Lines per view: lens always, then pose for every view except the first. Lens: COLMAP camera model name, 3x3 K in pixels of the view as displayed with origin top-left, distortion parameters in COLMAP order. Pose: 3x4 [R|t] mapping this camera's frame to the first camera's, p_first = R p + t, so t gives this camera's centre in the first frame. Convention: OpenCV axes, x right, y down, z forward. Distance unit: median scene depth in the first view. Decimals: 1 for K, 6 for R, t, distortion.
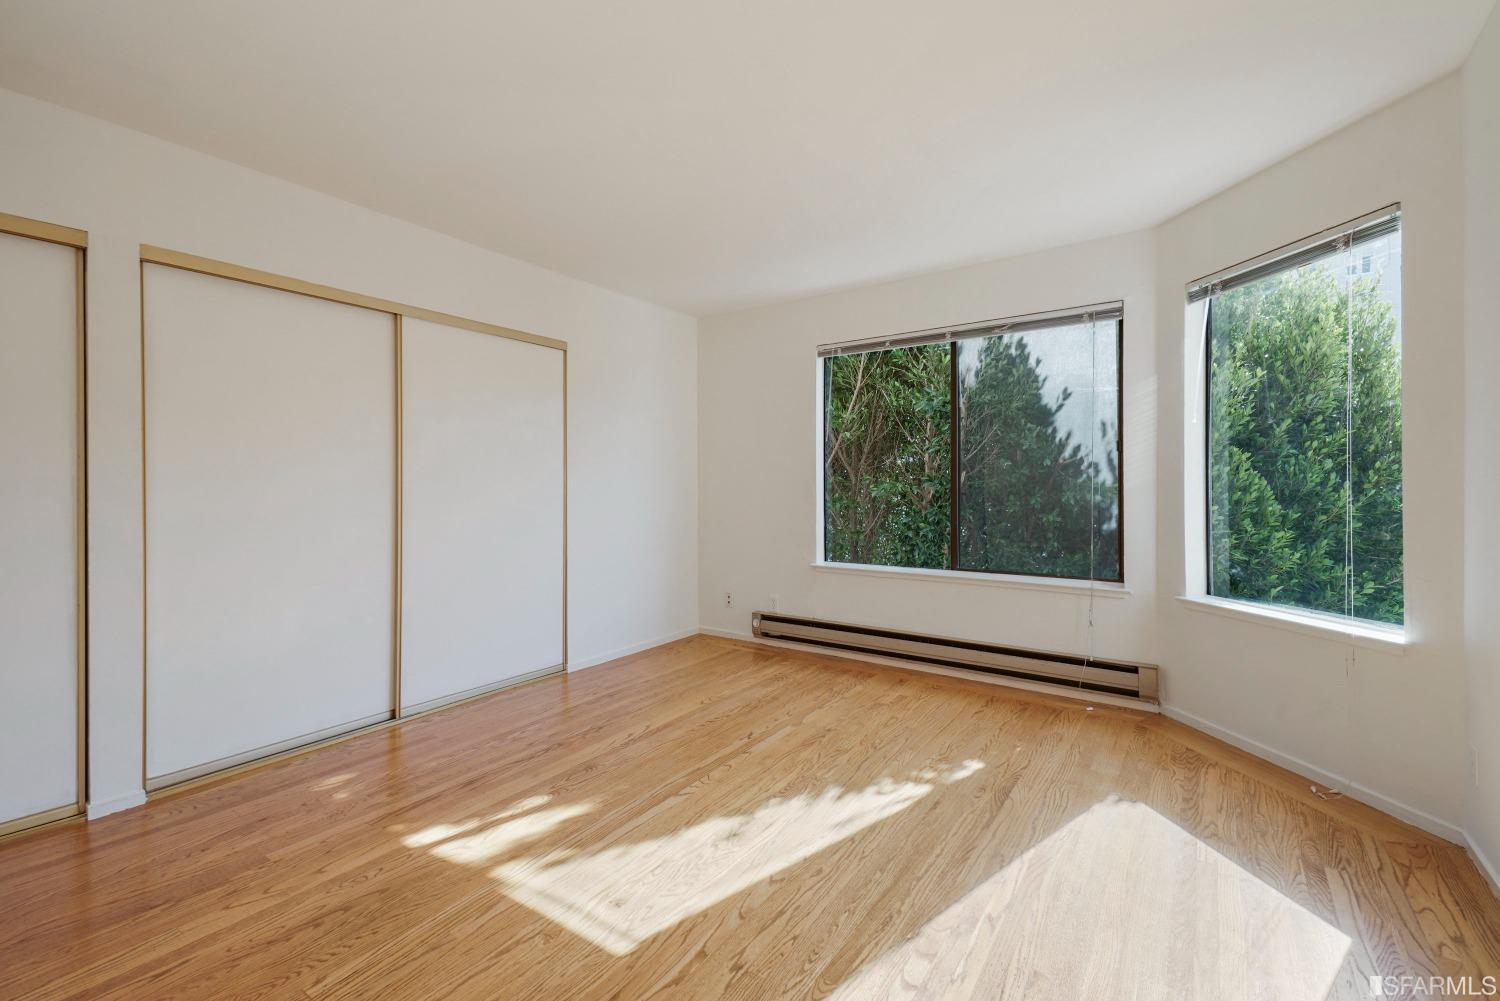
lens RADIAL K [[644.2, 0, 756.6], [0, 644.2, 485.1], [0, 0, 1]] dist [0.049784, -0.018235]
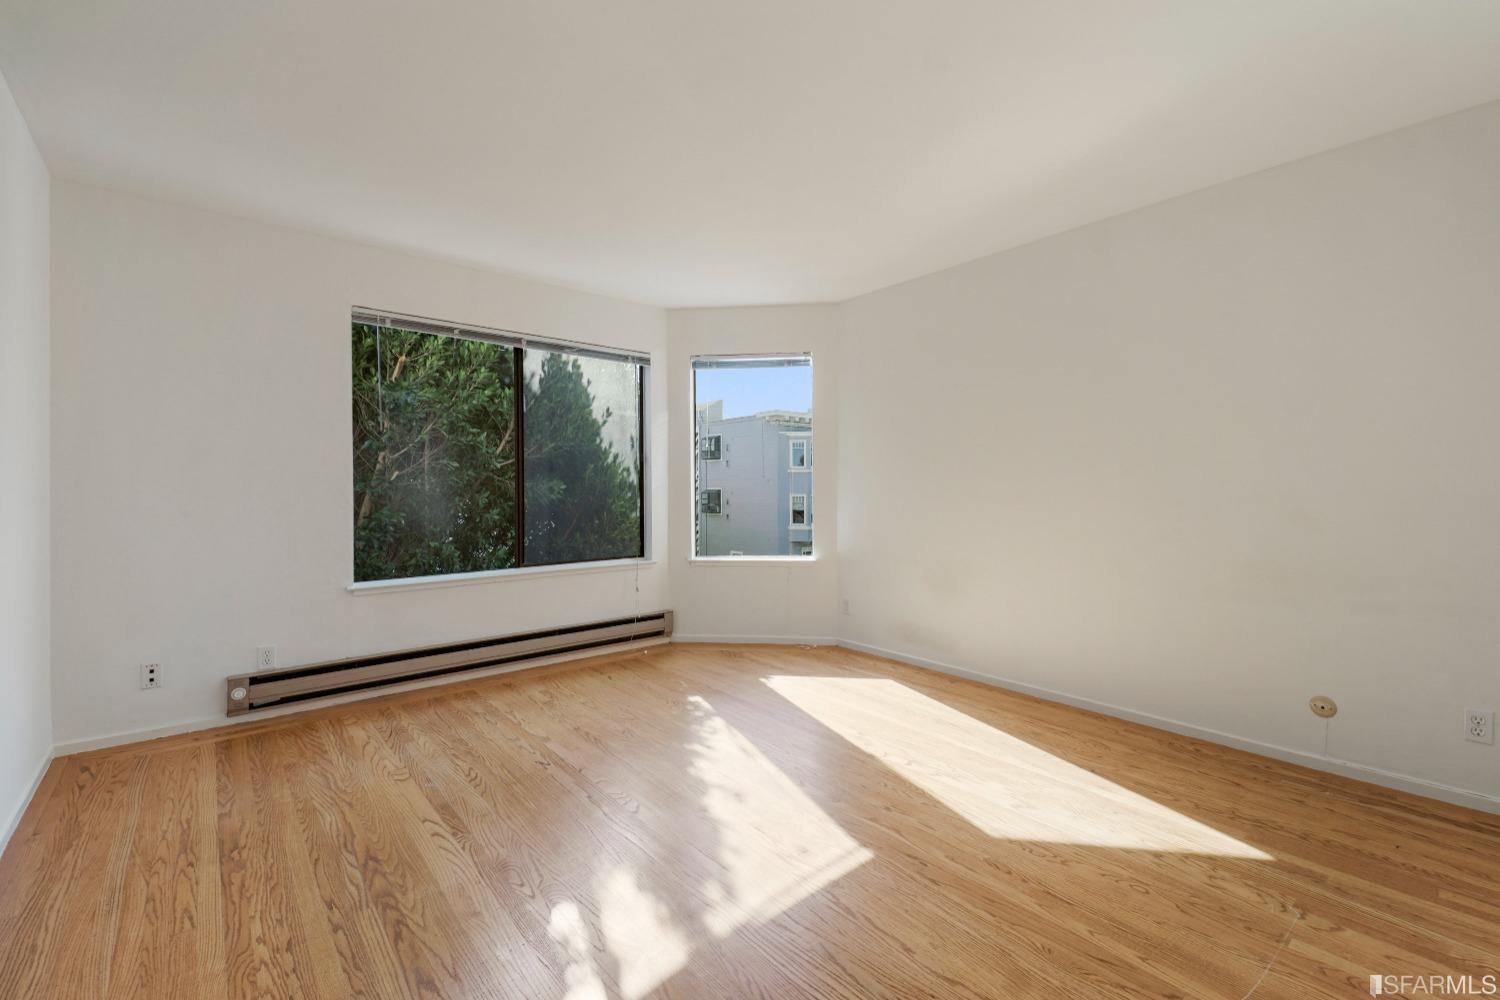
lens RADIAL K [[644.2, 0, 756.6], [0, 644.2, 484.6], [0, 0, 1]] dist [0.049784, -0.018235]
pose [[0.270800, 0.007989, 0.962602, -0.649688], [0.007313, 0.999920, -0.010356, 0.014502], [-0.962608, 0.009844, 0.270720, 0.391029]]
